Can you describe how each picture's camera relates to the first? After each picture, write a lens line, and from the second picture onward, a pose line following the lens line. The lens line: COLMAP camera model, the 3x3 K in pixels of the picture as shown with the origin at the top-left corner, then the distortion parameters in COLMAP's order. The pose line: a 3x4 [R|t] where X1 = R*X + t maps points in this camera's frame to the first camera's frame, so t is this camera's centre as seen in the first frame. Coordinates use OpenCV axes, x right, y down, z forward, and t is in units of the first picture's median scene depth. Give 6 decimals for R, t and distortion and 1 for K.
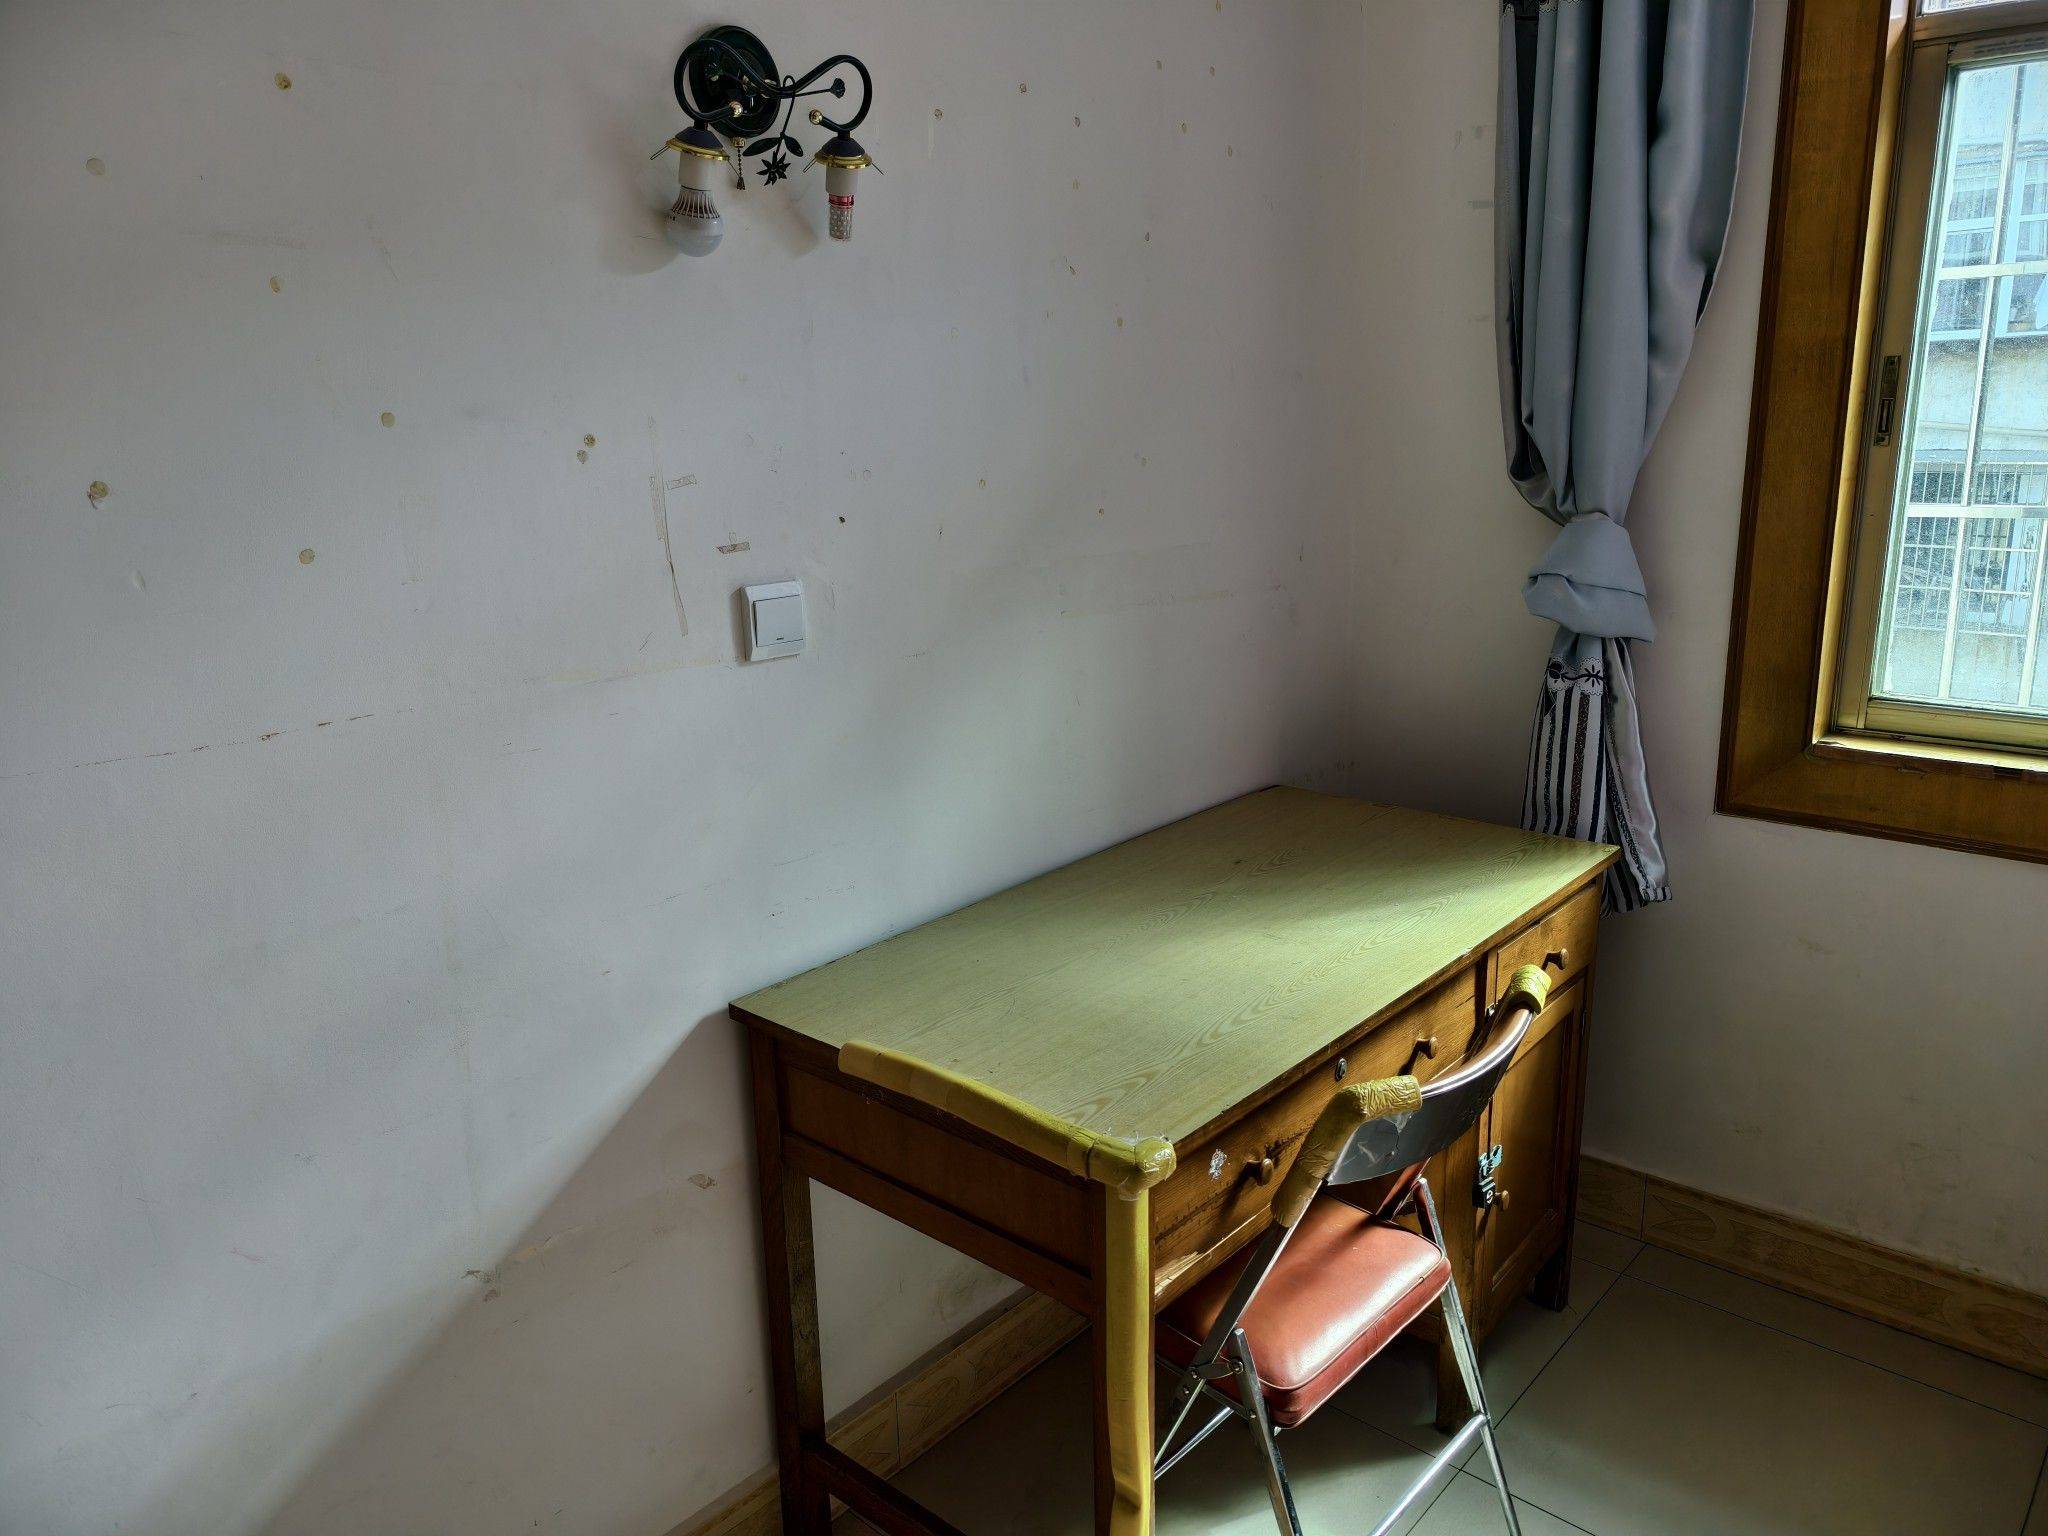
lens RADIAL K [[1443.0, 0, 1019.0], [0, 1443.0, 772.5], [0, 0, 1]] dist [0.020950, -0.022735]
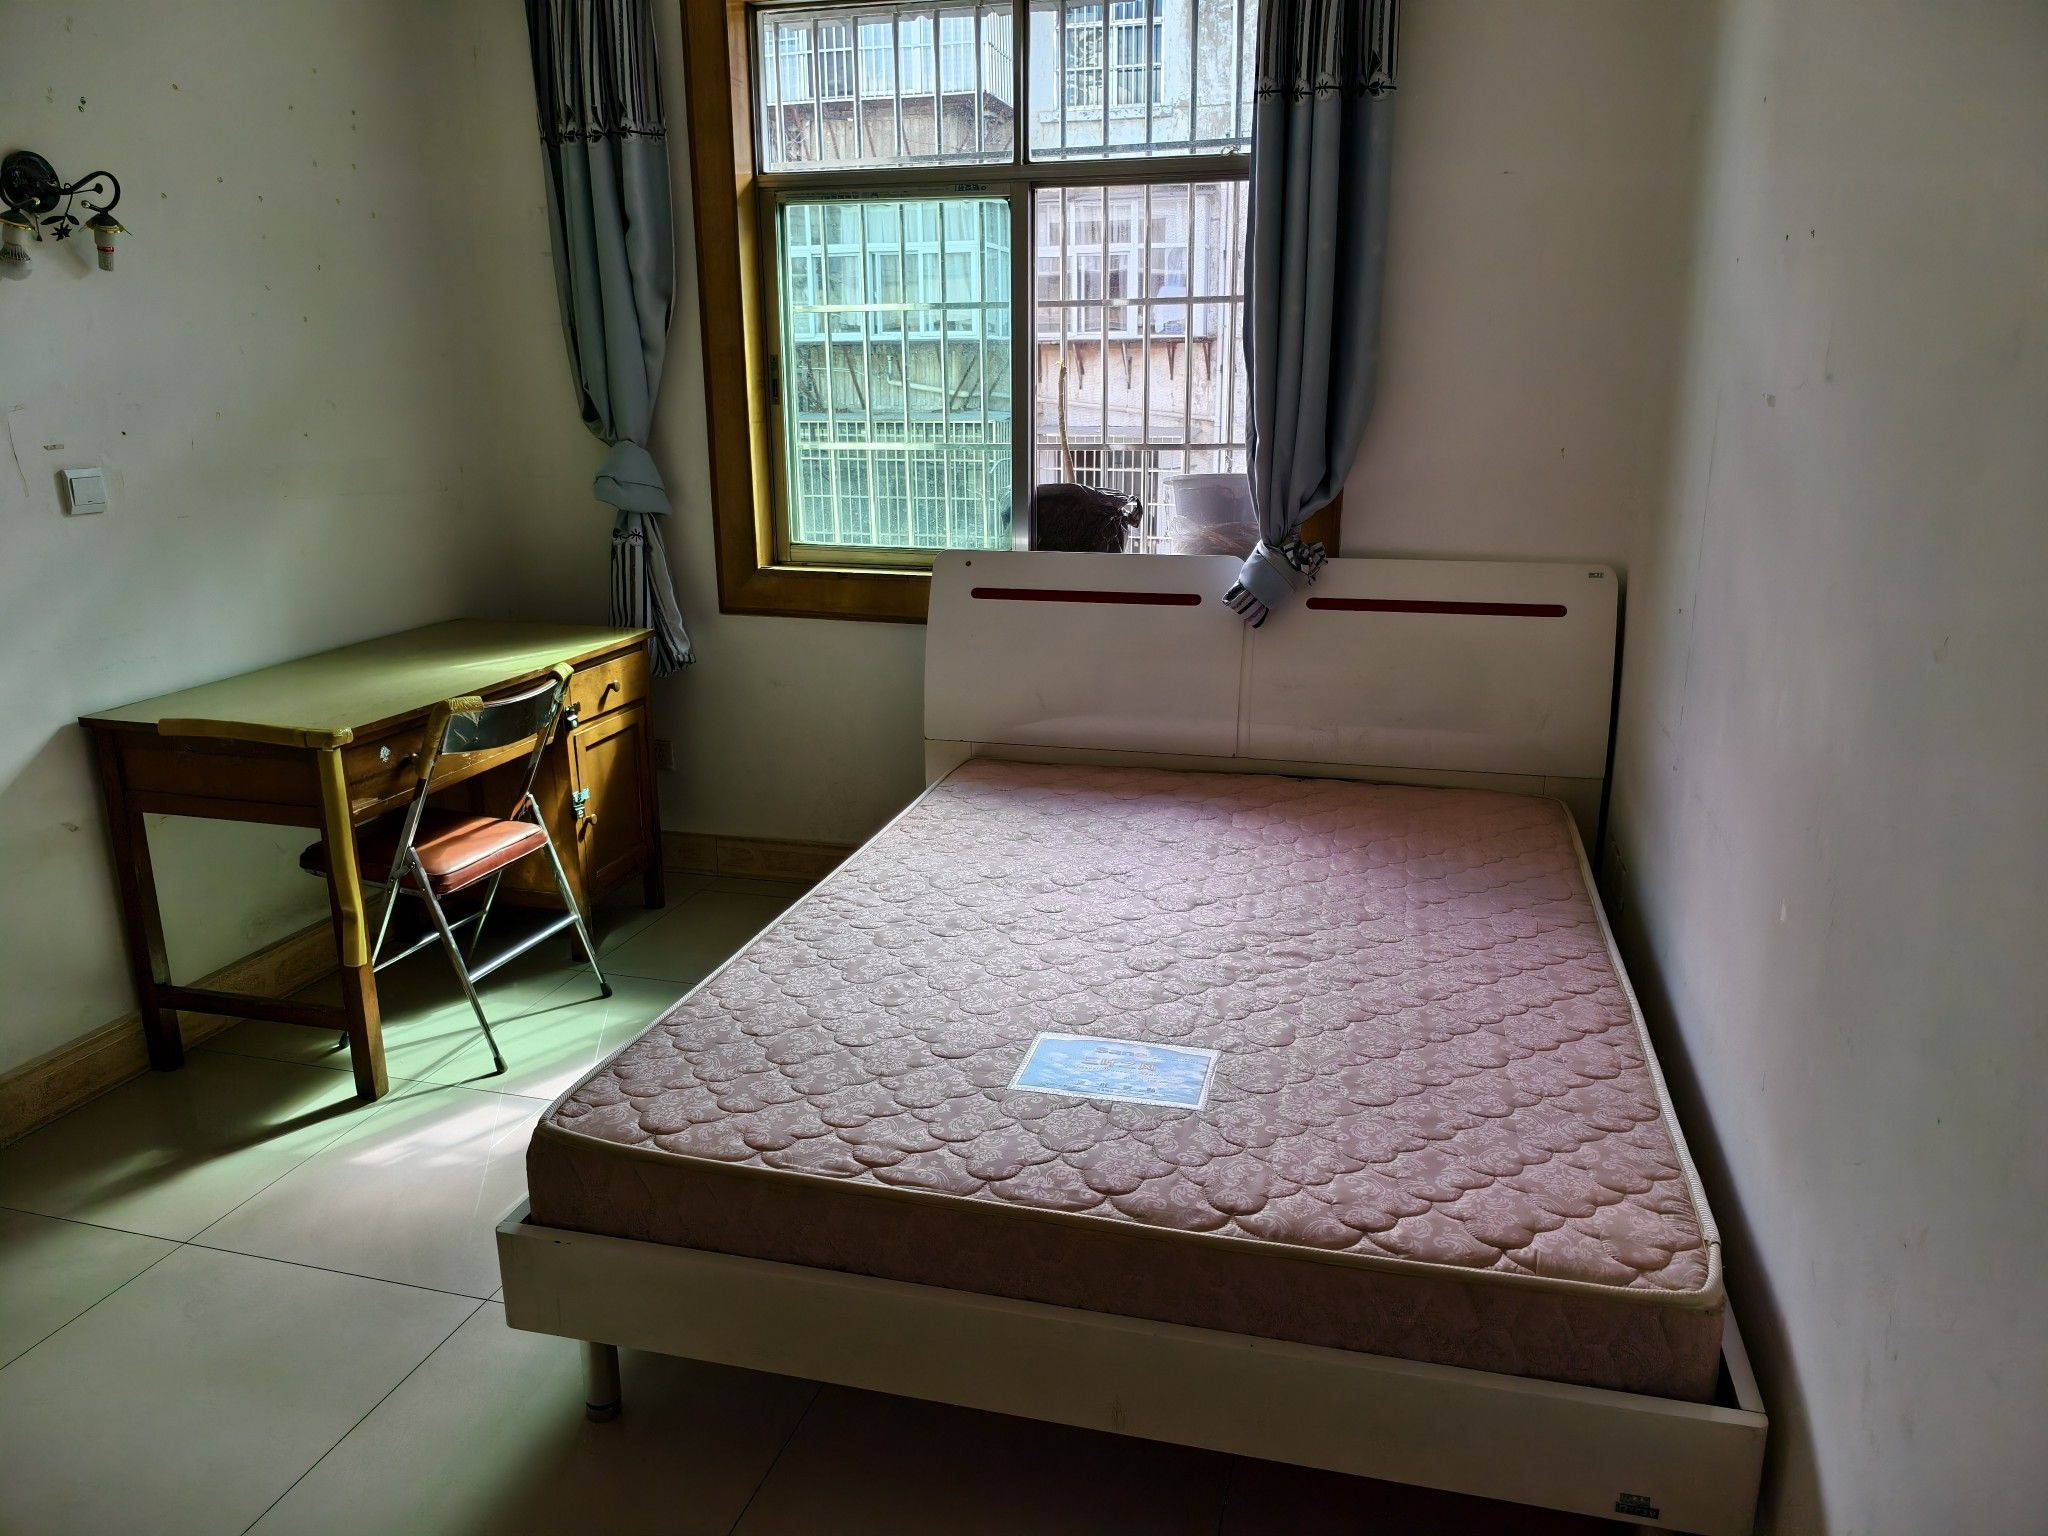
lens RADIAL K [[1443.0, 0, 1034.9], [0, 1443.0, 771.1], [0, 0, 1]] dist [0.020950, -0.022735]
pose [[0.896840, -0.094601, 0.432121, 0.066677], [0.088056, 0.995494, 0.035181, 0.266179], [-0.433502, 0.006499, 0.901129, -1.043381]]
